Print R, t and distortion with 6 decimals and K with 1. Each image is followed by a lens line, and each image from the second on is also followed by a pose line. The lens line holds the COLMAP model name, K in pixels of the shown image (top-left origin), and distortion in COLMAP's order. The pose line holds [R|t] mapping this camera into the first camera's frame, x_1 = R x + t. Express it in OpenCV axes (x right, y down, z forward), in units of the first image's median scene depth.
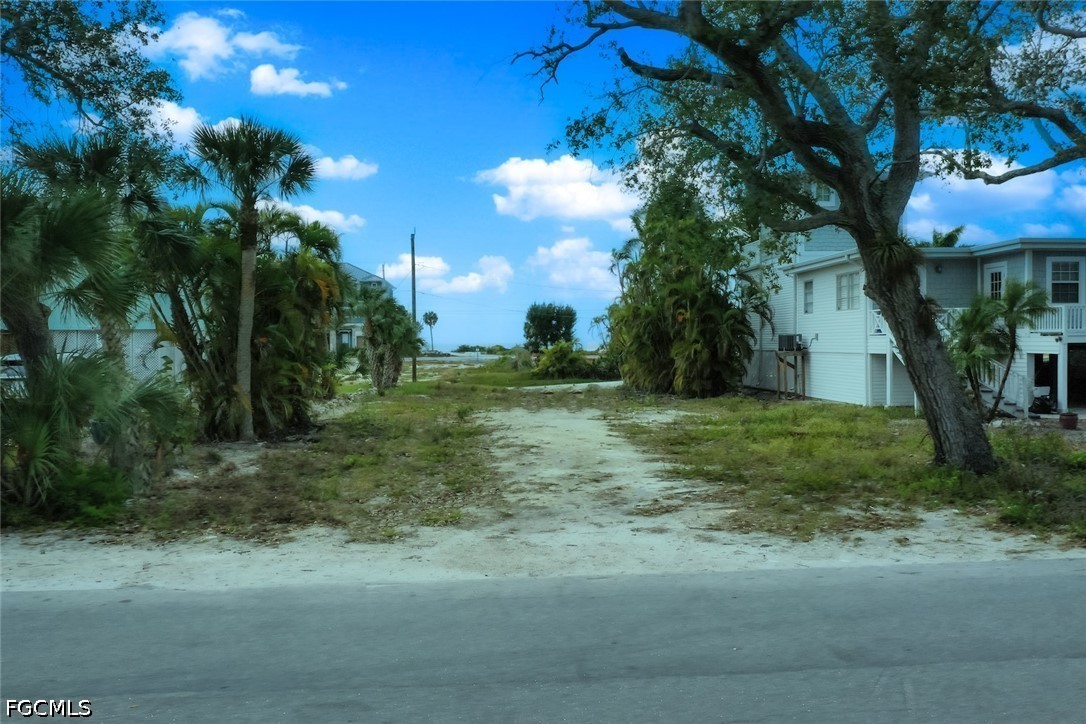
lens RADIAL K [[848.6, 0, 544.6], [0, 848.6, 360.0], [0, 0, 1]] dist [-0.012995, -0.000066]
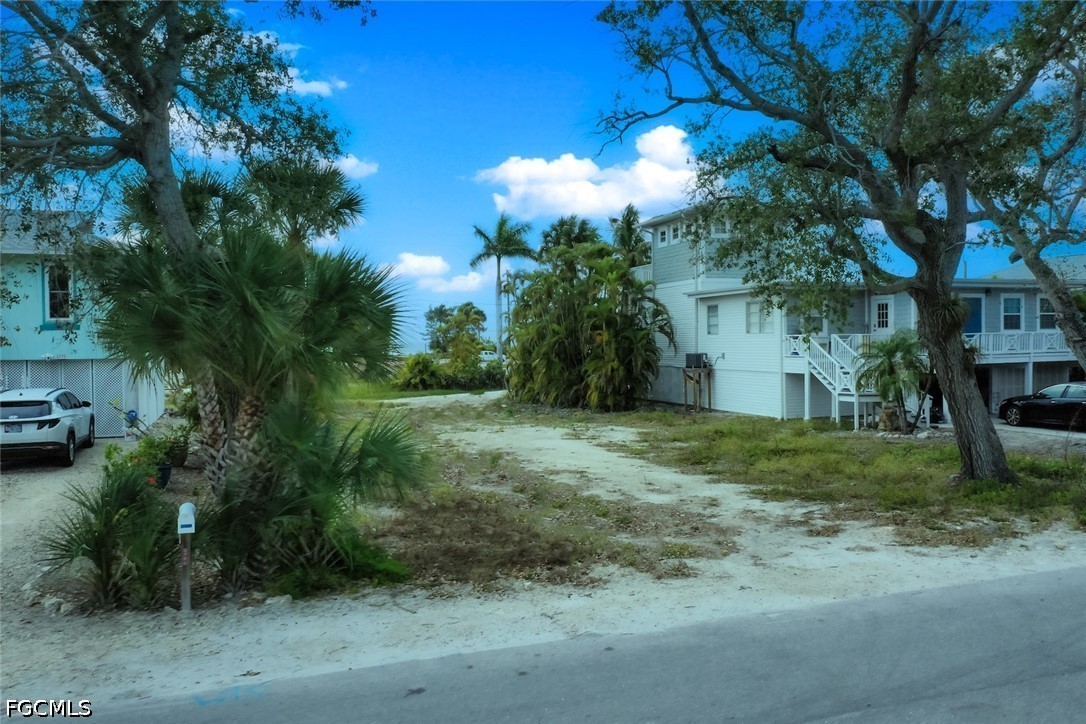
lens RADIAL K [[848.6, 0, 544.6], [0, 848.6, 360.0], [0, 0, 1]] dist [-0.012995, -0.000066]
pose [[0.964983, -0.008463, 0.262176, -0.238167], [0.008580, 0.999963, 0.000701, -0.029308], [-0.262172, 0.001573, 0.965020, -0.023816]]
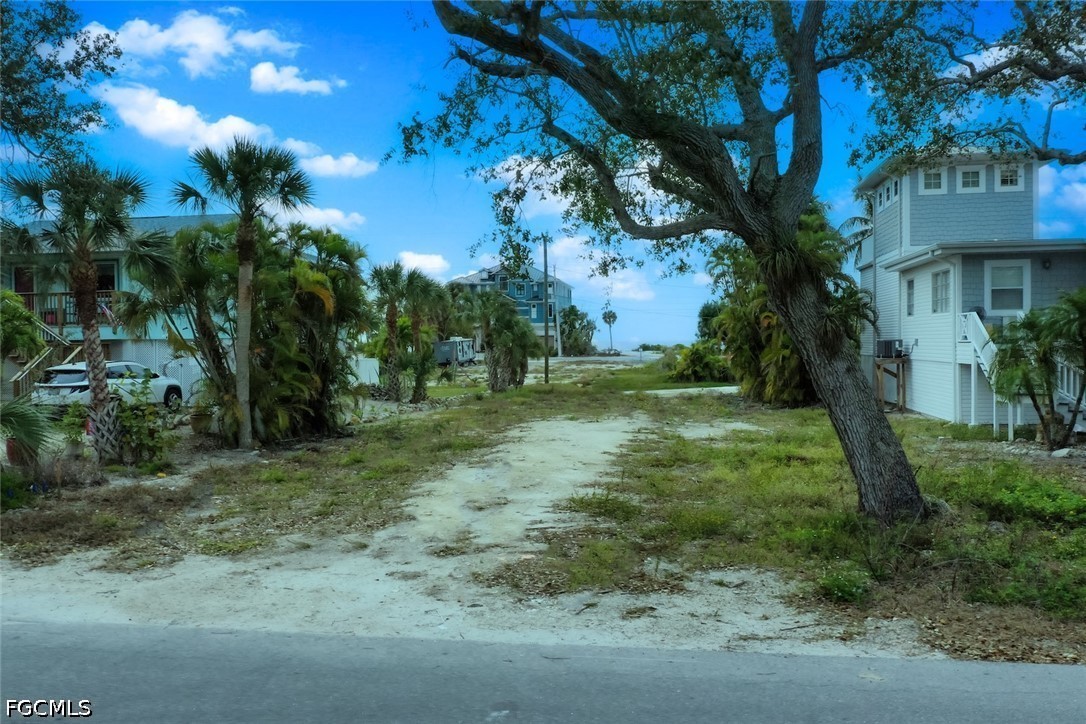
lens RADIAL K [[848.6, 0, 544.6], [0, 848.6, 360.0], [0, 0, 1]] dist [-0.012995, -0.000066]
pose [[0.971213, 0.004465, -0.238170, 0.183472], [-0.003610, 0.999985, 0.004028, -0.013597], [0.238184, -0.003053, 0.971215, 0.054881]]
